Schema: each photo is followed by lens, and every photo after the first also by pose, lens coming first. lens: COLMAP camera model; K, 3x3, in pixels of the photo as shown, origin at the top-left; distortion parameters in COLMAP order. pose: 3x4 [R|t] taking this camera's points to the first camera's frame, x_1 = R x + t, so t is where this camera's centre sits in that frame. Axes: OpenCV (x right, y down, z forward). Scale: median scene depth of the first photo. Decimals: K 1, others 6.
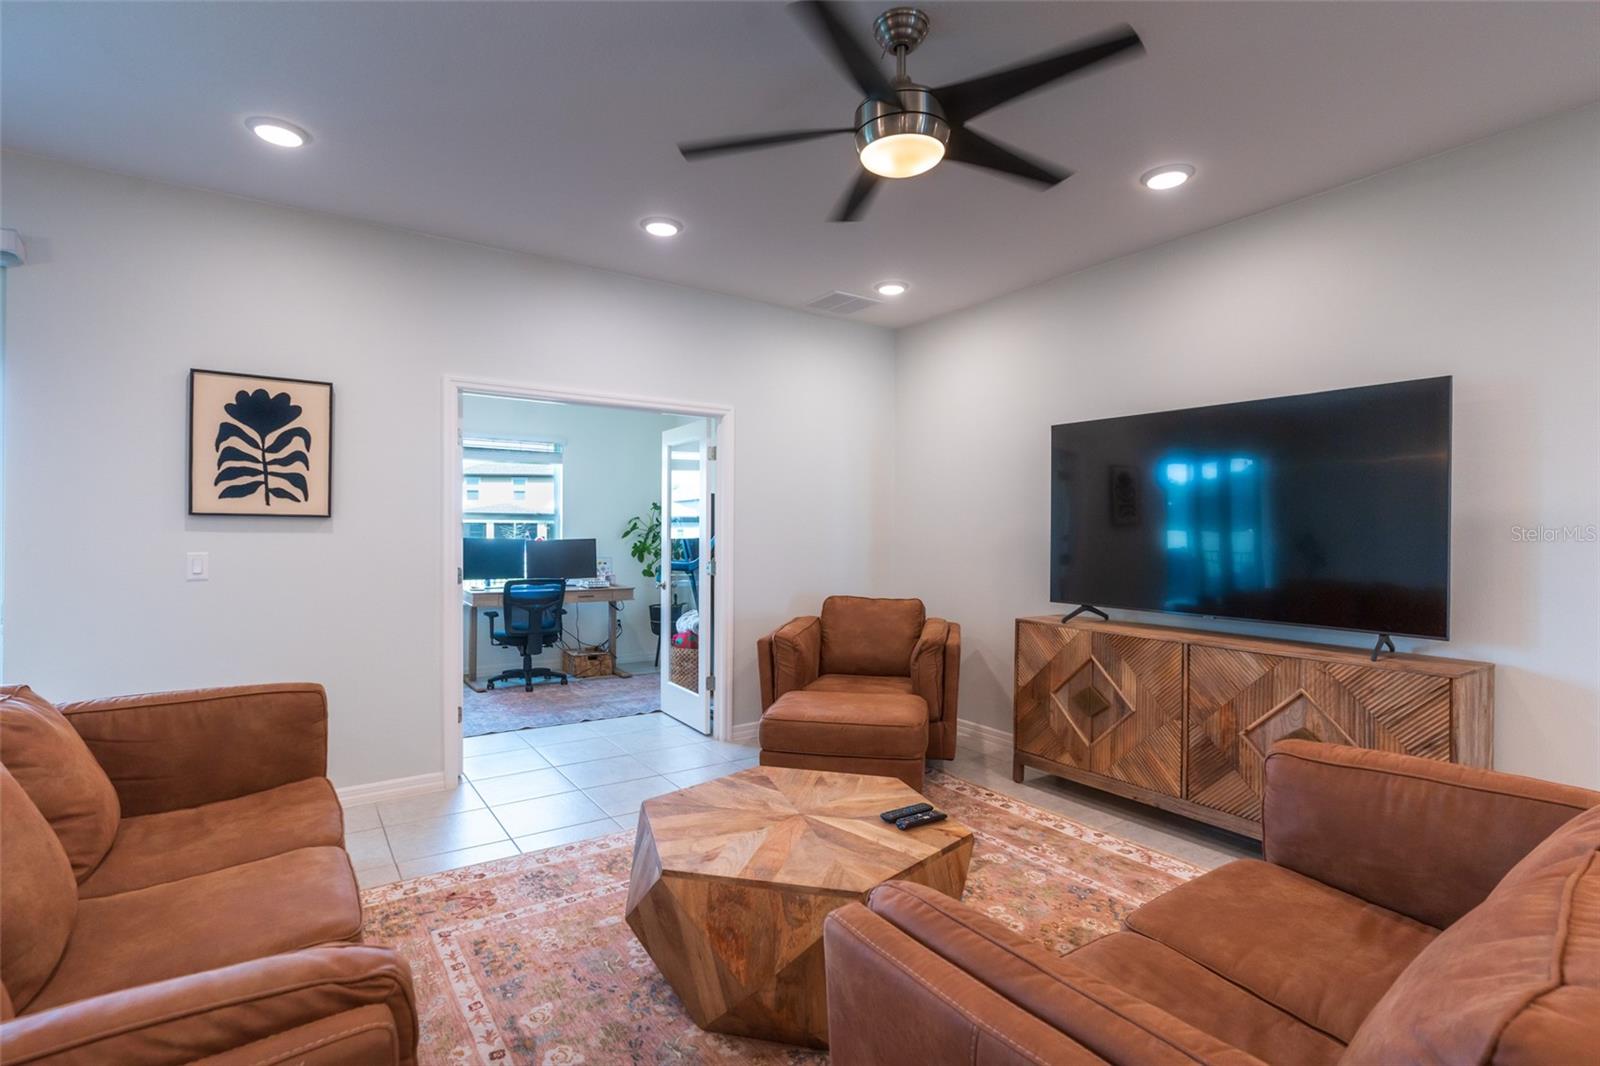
lens RADIAL K [[752.9, 0, 795.4], [0, 752.9, 532.2], [0, 0, 1]] dist [0.001507, 0.000439]
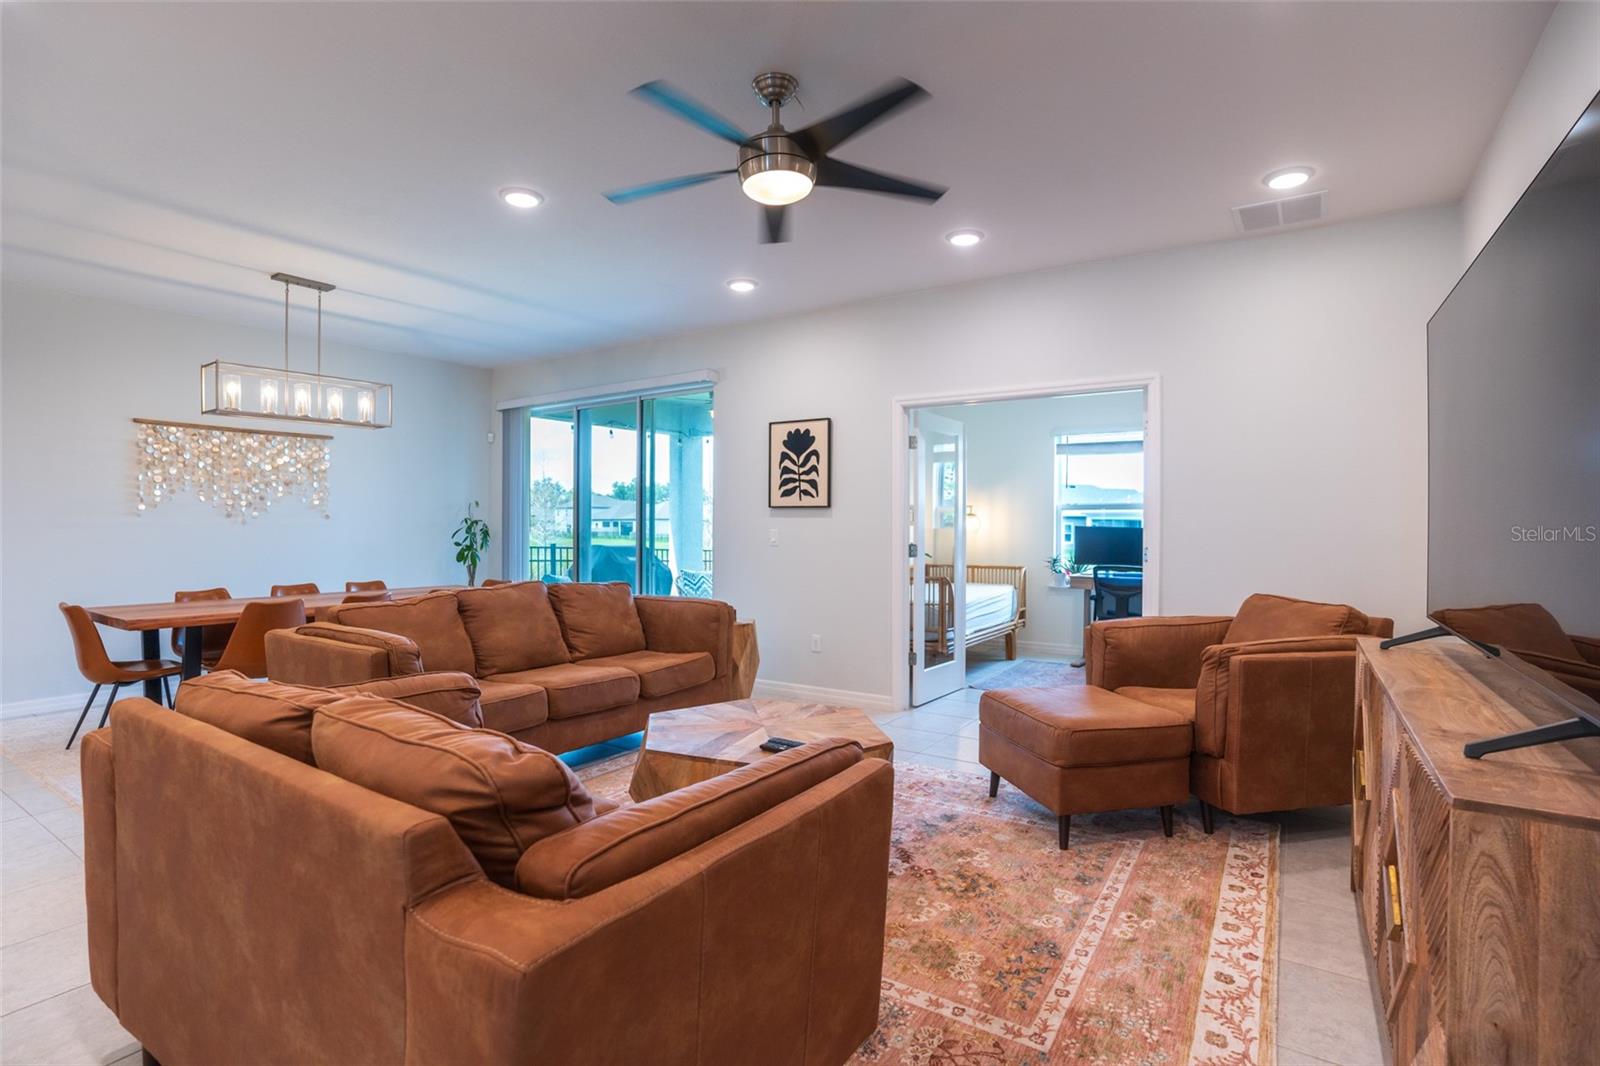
lens RADIAL K [[779.7, 0, 798.9], [0, 779.7, 533.5], [0, 0, 1]] dist [-0.084041, 0.038377]
pose [[0.377537, 0.004267, -0.925985, 0.833902], [-0.002483, 0.999990, 0.003595, 0.028708], [0.925991, 0.000941, 0.377544, 0.372041]]
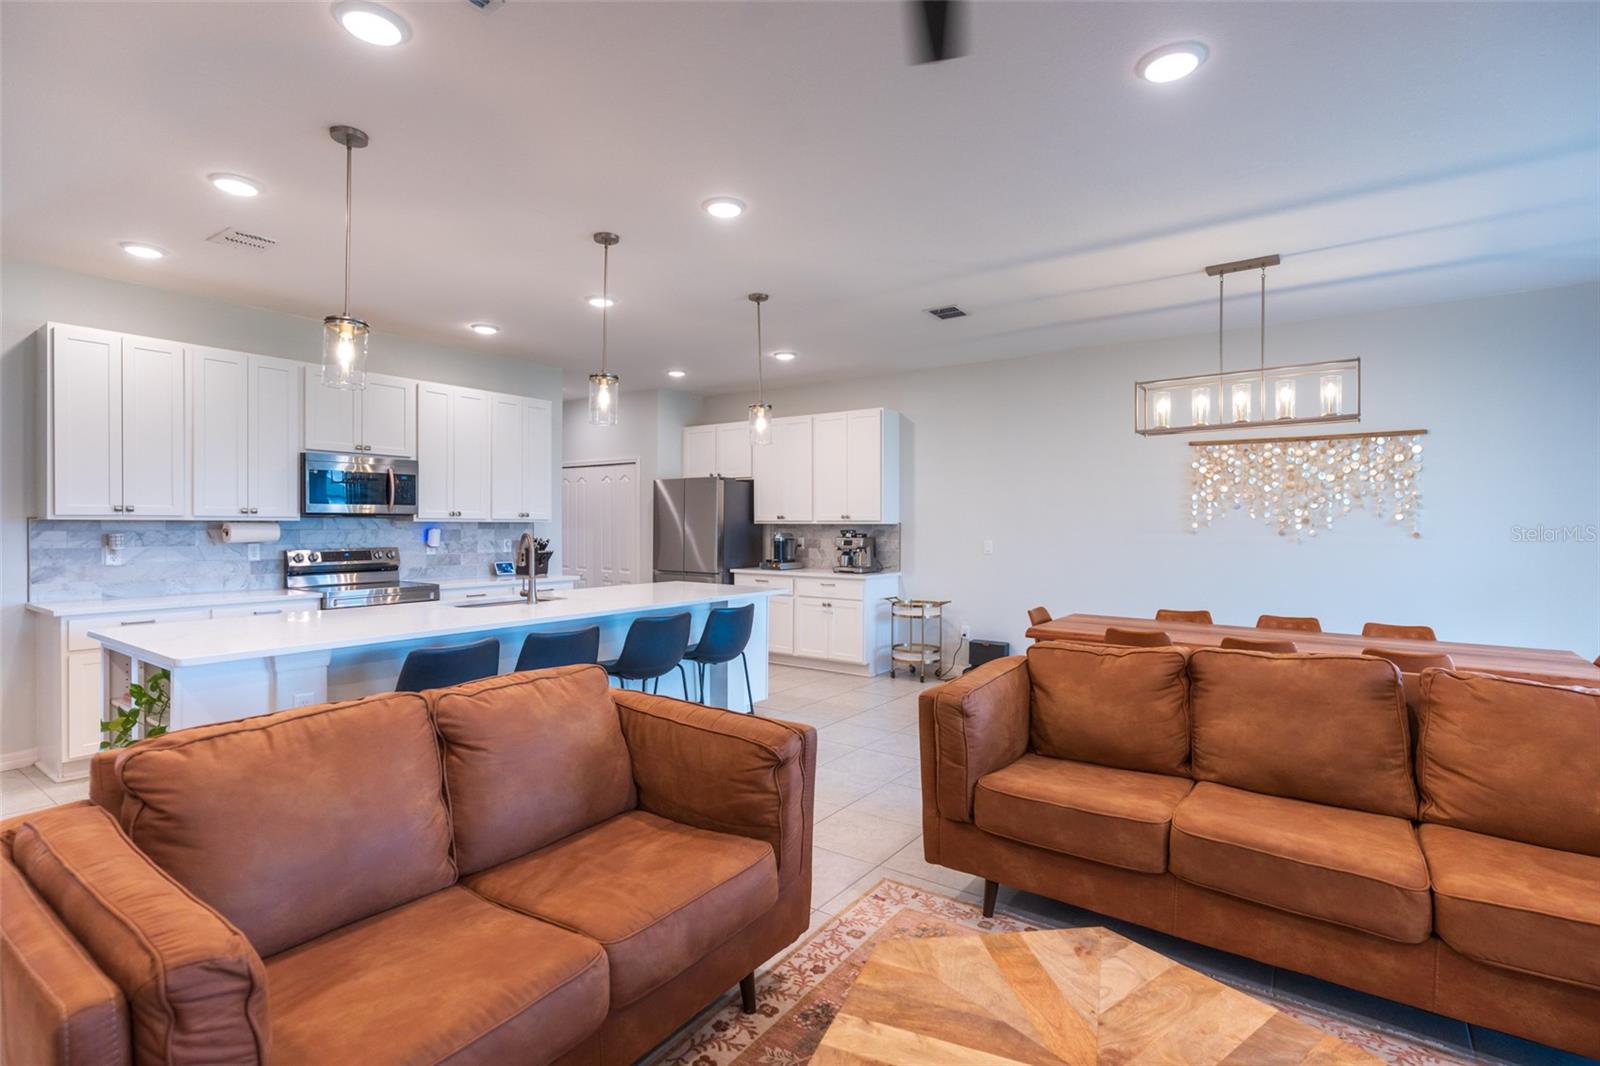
lens RADIAL K [[756.4, 0, 795.0], [0, 756.4, 530.1], [0, 0, 1]] dist [0.000299, 0.001207]
pose [[-0.939541, -0.008214, -0.342339, 0.261347], [-0.011679, 0.999899, 0.008059, -0.010744], [0.342238, 0.011570, -0.939542, 0.951308]]
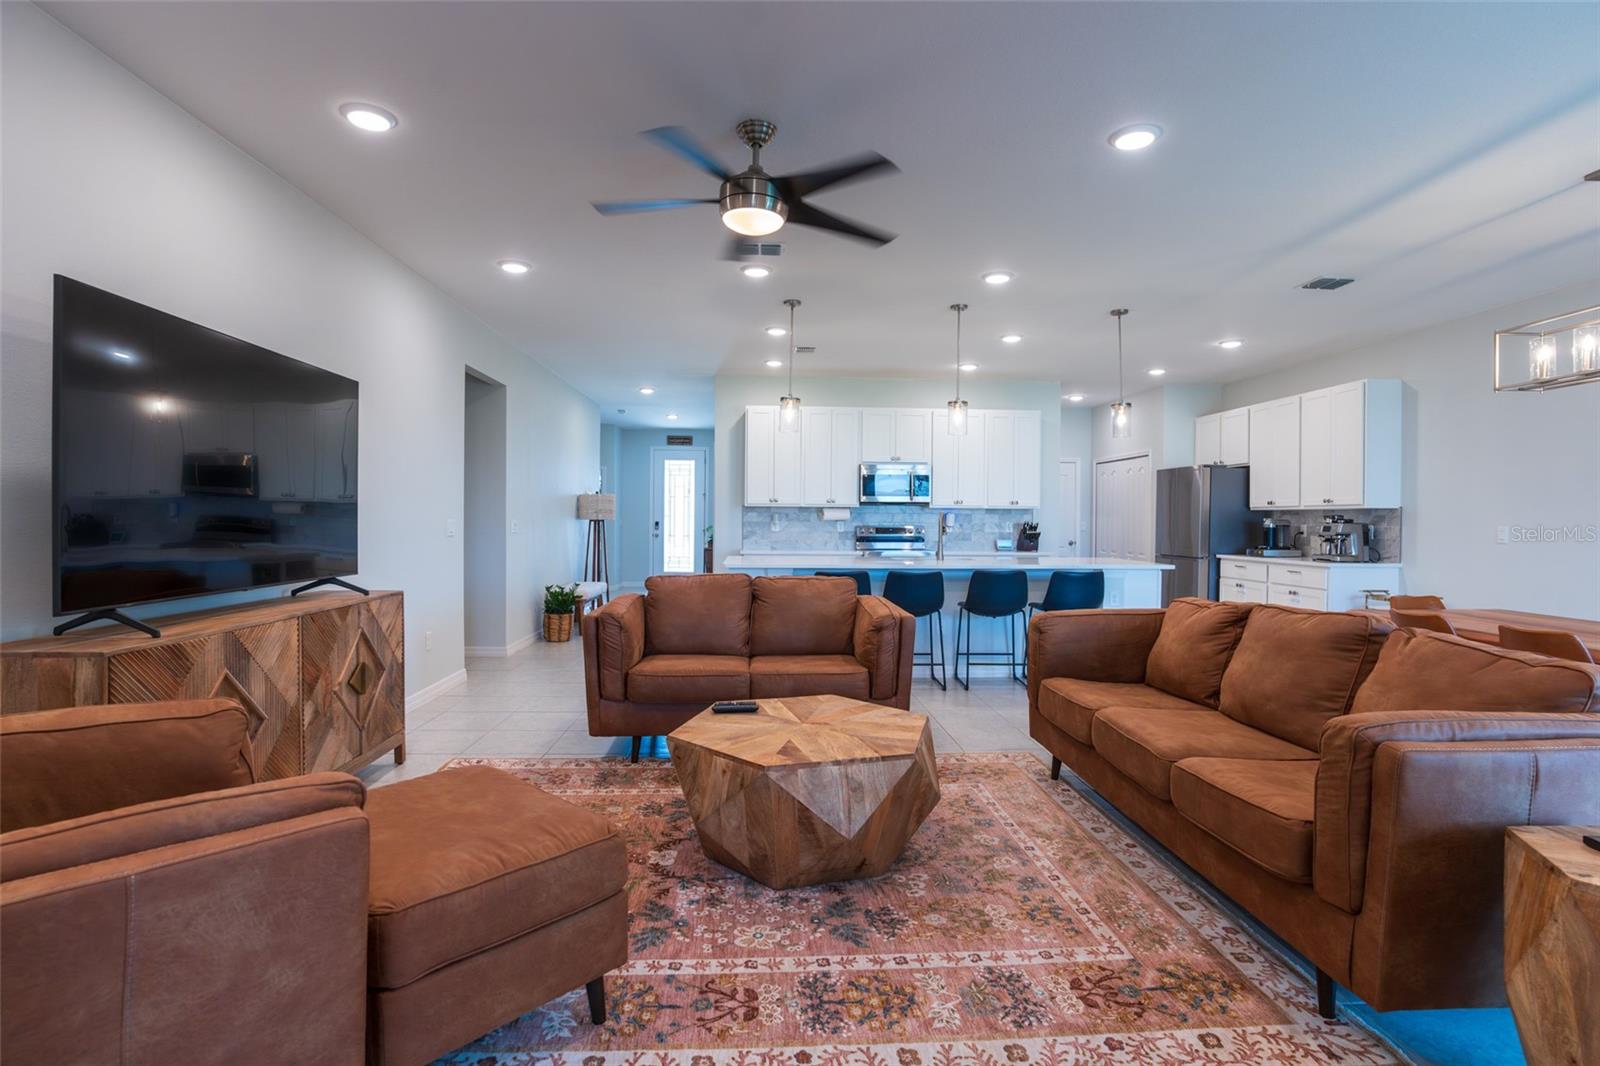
lens RADIAL K [[774.5, 0, 796.5], [0, 774.5, 532.5], [0, 0, 1]] dist [-0.059040, 0.028580]
pose [[-0.854173, -0.022680, 0.519495, -0.428822], [-0.011942, 0.999640, 0.024006, 0.018076], [-0.519852, 0.014301, -0.854136, 1.400287]]
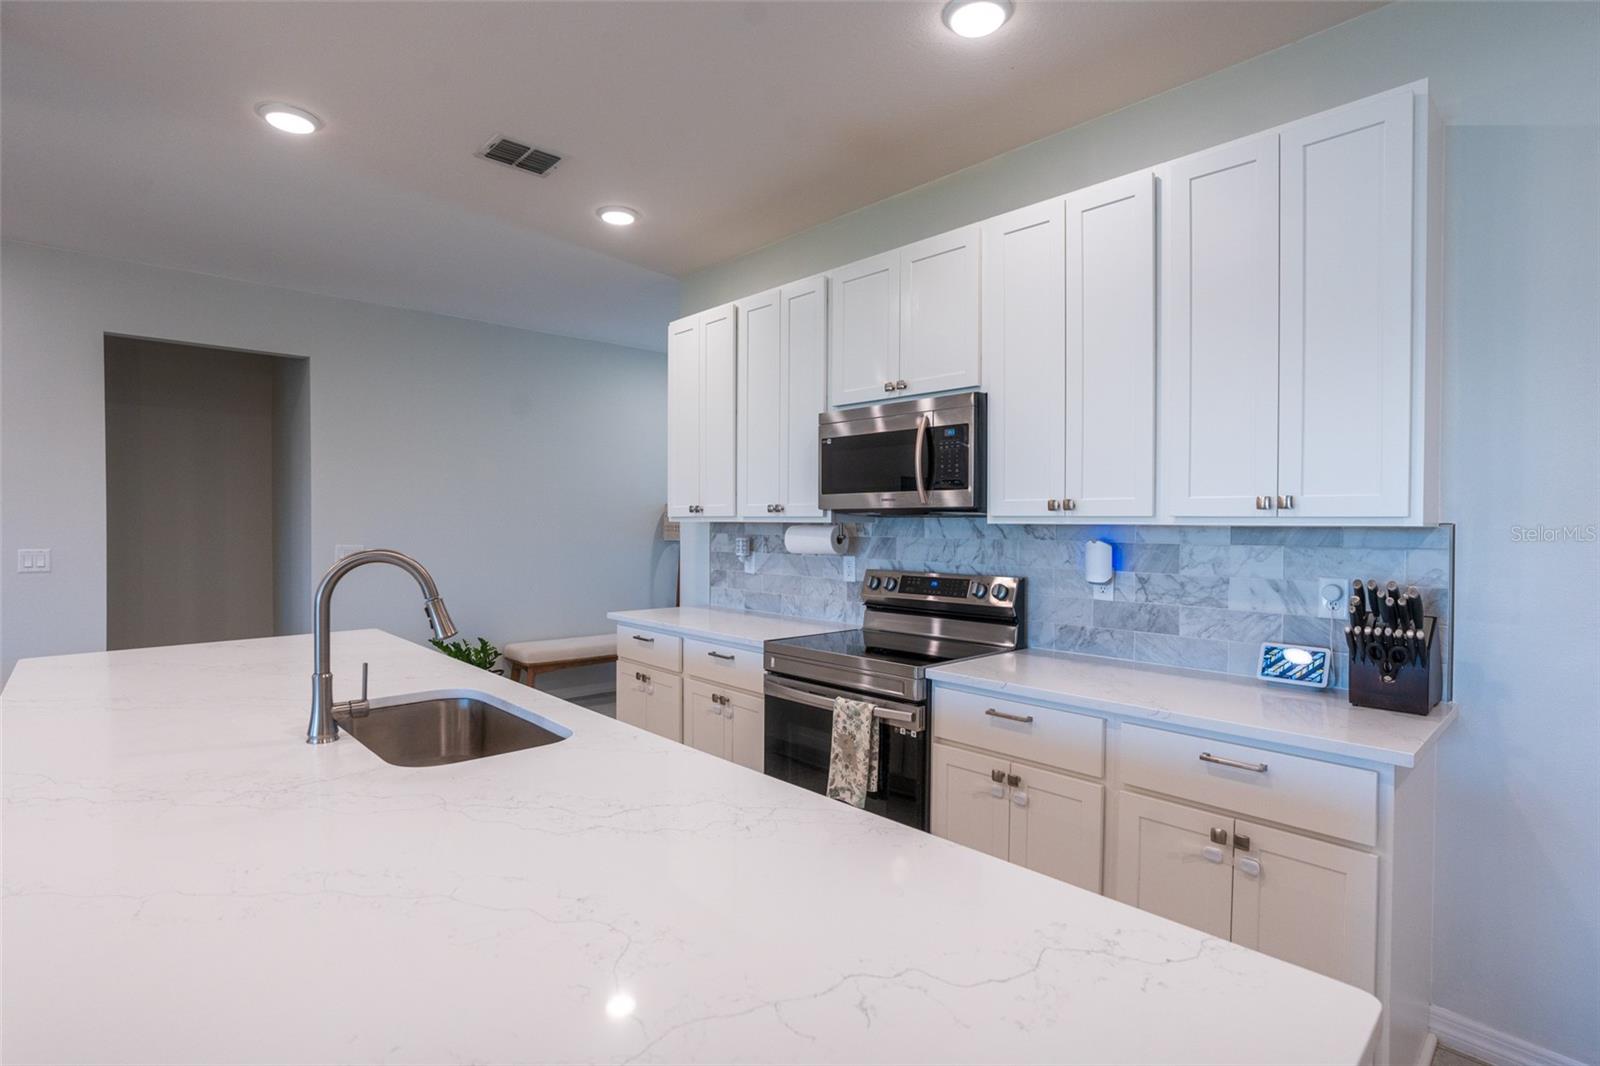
lens RADIAL K [[774.5, 0, 796.5], [0, 774.5, 532.5], [0, 0, 1]] dist [-0.059040, 0.028580]
pose [[-0.152983, -0.022212, 0.987979, -0.268770], [-0.002434, 0.999753, 0.022100, -0.014881], [-0.988226, 0.000977, -0.153000, -0.583498]]
